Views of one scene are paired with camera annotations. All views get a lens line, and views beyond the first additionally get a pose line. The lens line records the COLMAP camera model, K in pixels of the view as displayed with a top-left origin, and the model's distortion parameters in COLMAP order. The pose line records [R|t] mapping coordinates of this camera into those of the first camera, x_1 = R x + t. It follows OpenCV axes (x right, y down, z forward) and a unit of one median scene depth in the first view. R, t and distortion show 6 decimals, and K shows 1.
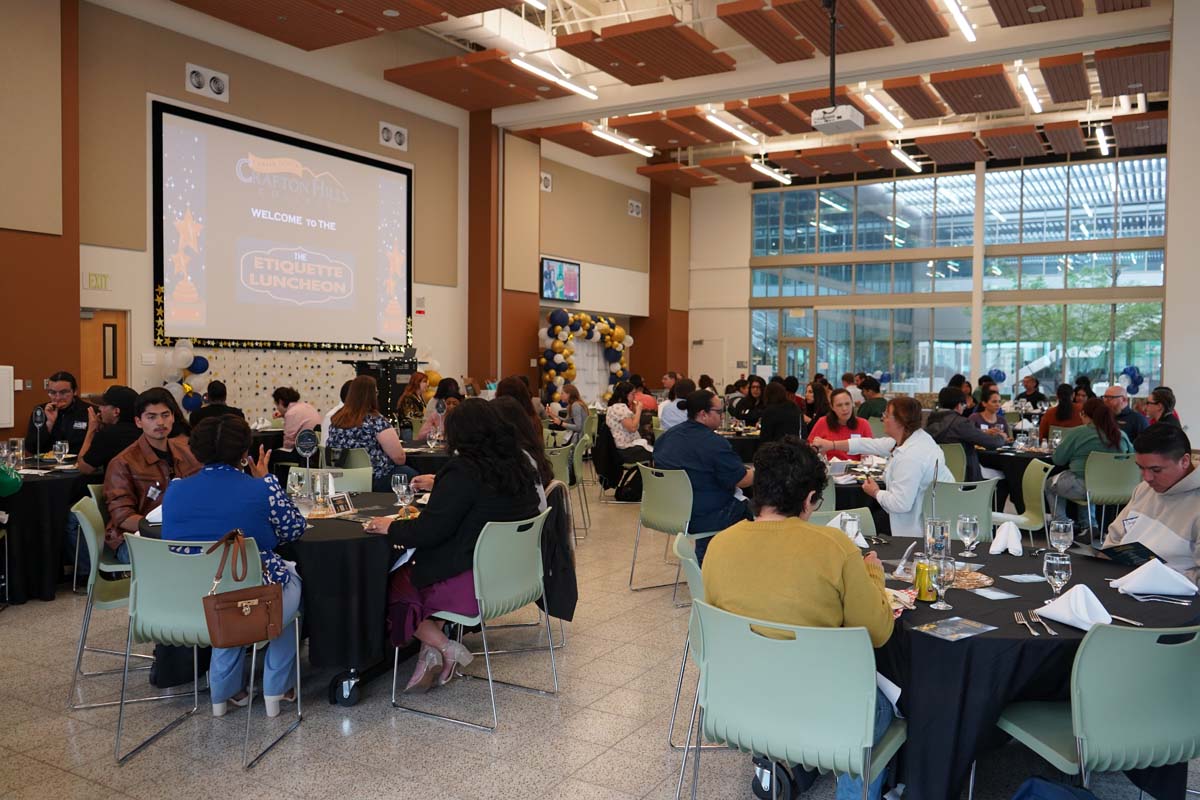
lens RADIAL K [[954.5, 0, 592.2], [0, 954.5, 401.2], [0, 0, 1]] dist [-0.008607, 0.011385]
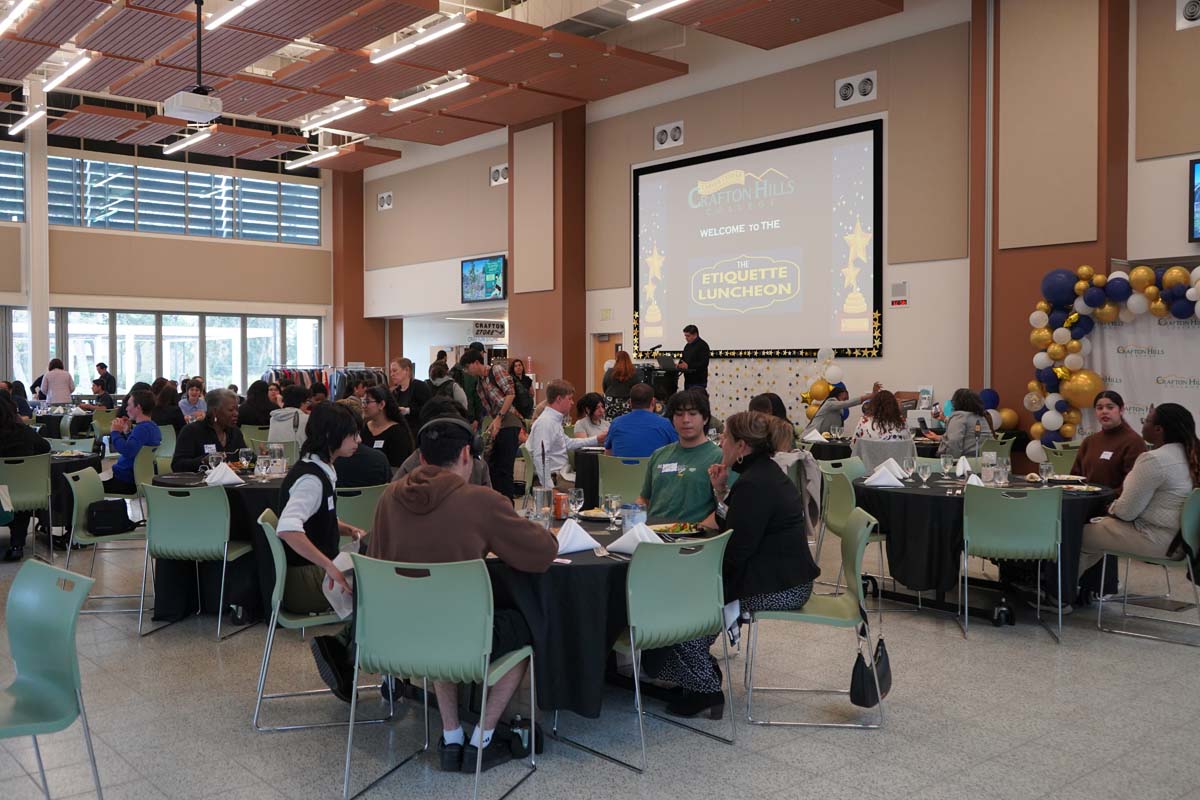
lens RADIAL K [[1083.3, 0, 608.1], [0, 1083.3, 394.1], [0, 0, 1]] dist [0.001779, -0.012726]
pose [[-0.309015, 0.017138, -0.950903, 0.769153], [-0.035735, 0.998922, 0.029616, -0.042445], [0.950386, 0.043132, -0.308070, 1.151900]]
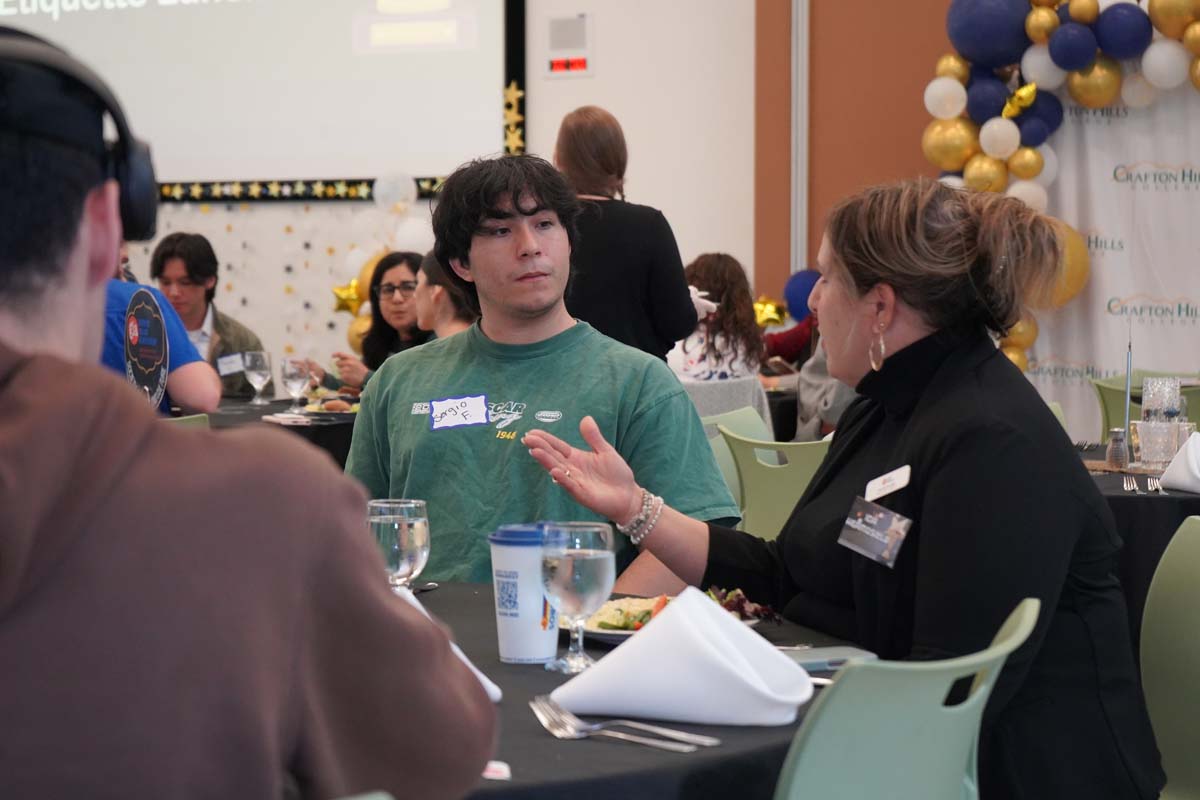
lens RADIAL K [[2452.8, 0, 604.2], [0, 2452.8, 394.8], [0, 0, 1]] dist [-0.053320, 0.000000]
pose [[0.049425, 0.042328, -0.997880, 0.665832], [-0.040217, 0.998376, 0.040357, -0.022087], [0.997968, 0.038137, 0.051047, 1.072345]]
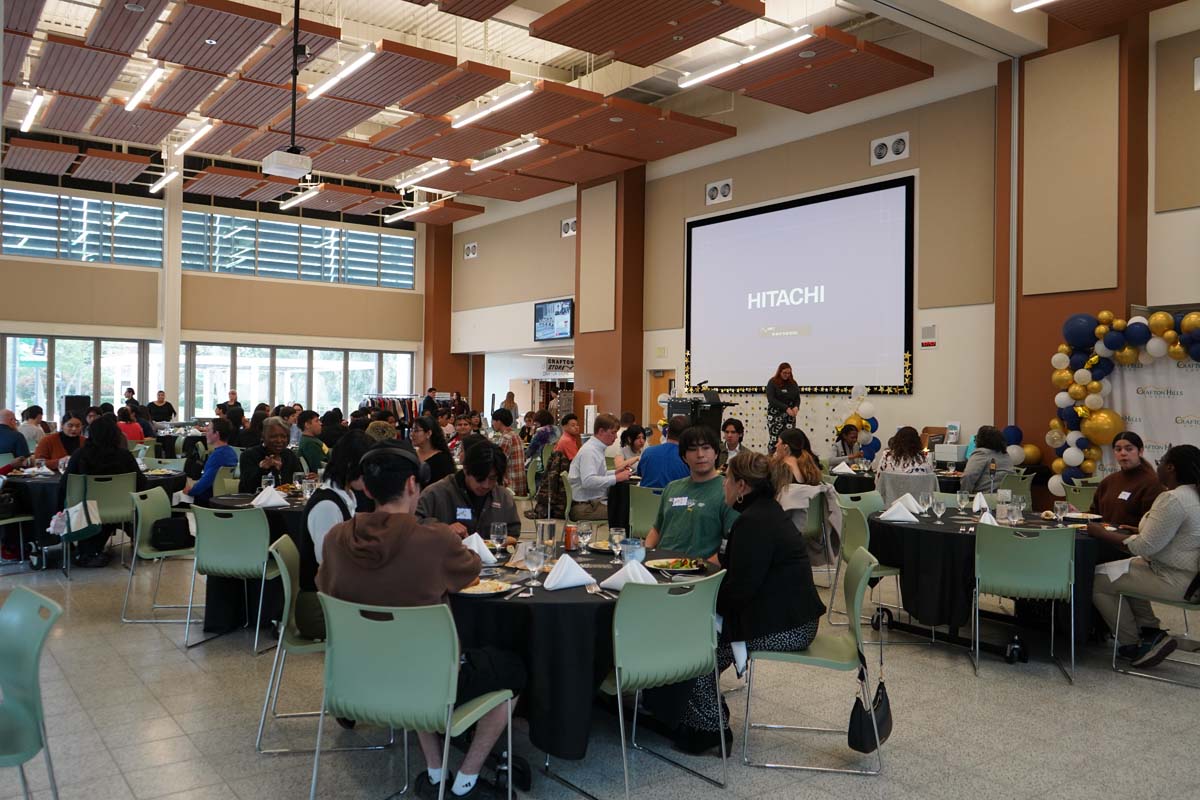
lens RADIAL K [[954.5, 0, 607.7], [0, 954.5, 395.7], [0, 0, 1]] dist [-0.008607, 0.011385]
pose [[-0.375482, -0.013907, -0.926725, 0.736415], [-0.048949, 0.998790, 0.004844, -0.044360], [0.925536, 0.047181, -0.375708, 1.158475]]
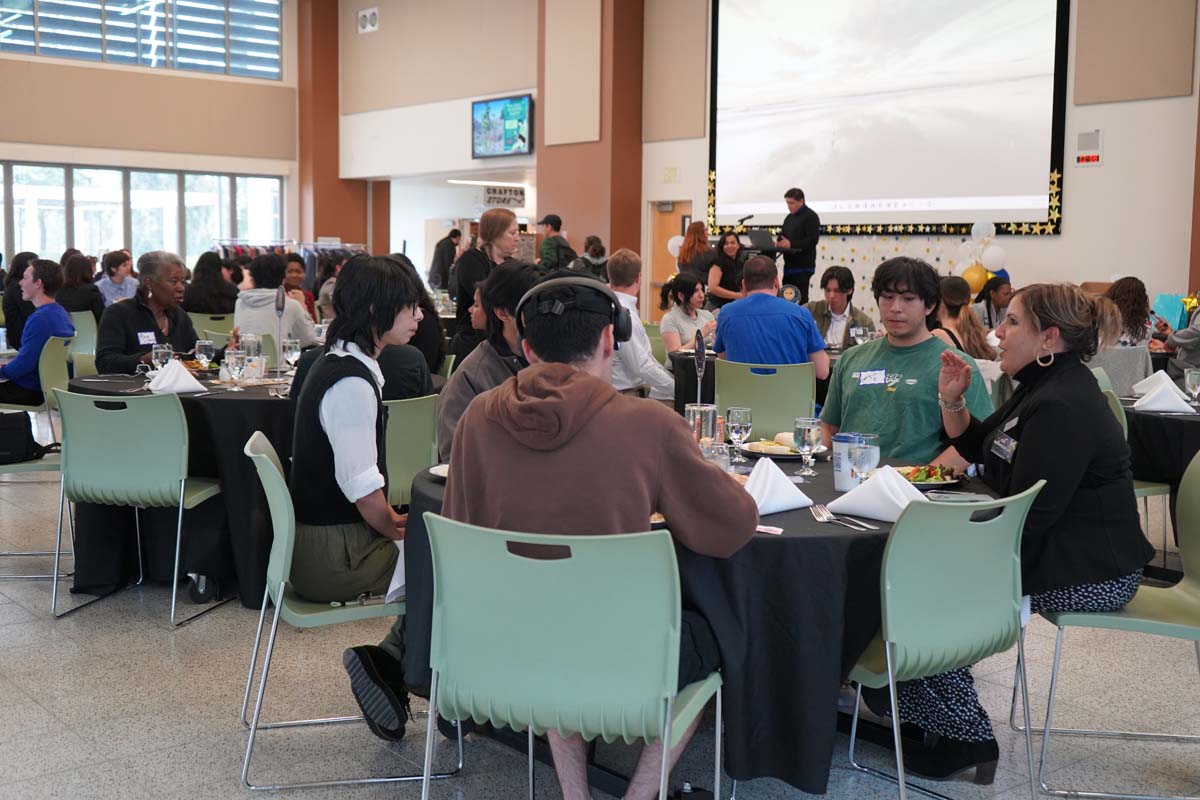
lens RADIAL K [[1378.1, 0, 608.4], [0, 1378.1, 391.5], [0, 0, 1]] dist [0.015632, 0.000000]
pose [[-0.329992, 0.082181, -0.940400, 0.719836], [-0.049658, 0.993313, 0.104230, -0.033708], [0.942677, 0.081093, -0.323704, 1.107718]]
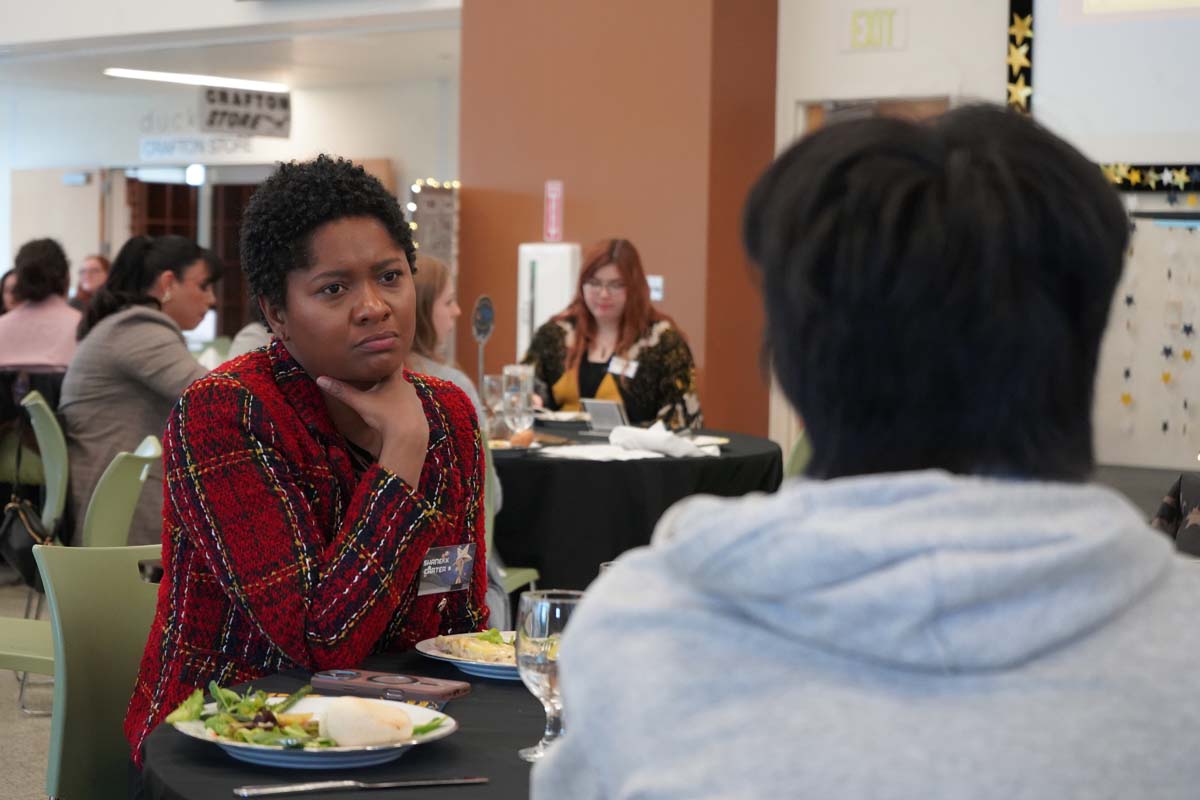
lens RADIAL K [[2398.9, 0, 599.7], [0, 2398.9, 400.2], [0, 0, 1]] dist [-0.100241, 0.000000]
pose [[-0.162423, 0.044734, -0.985707, 0.351476], [-0.055290, 0.996990, 0.054357, -0.017382], [0.985171, 0.063328, -0.159461, 0.812004]]
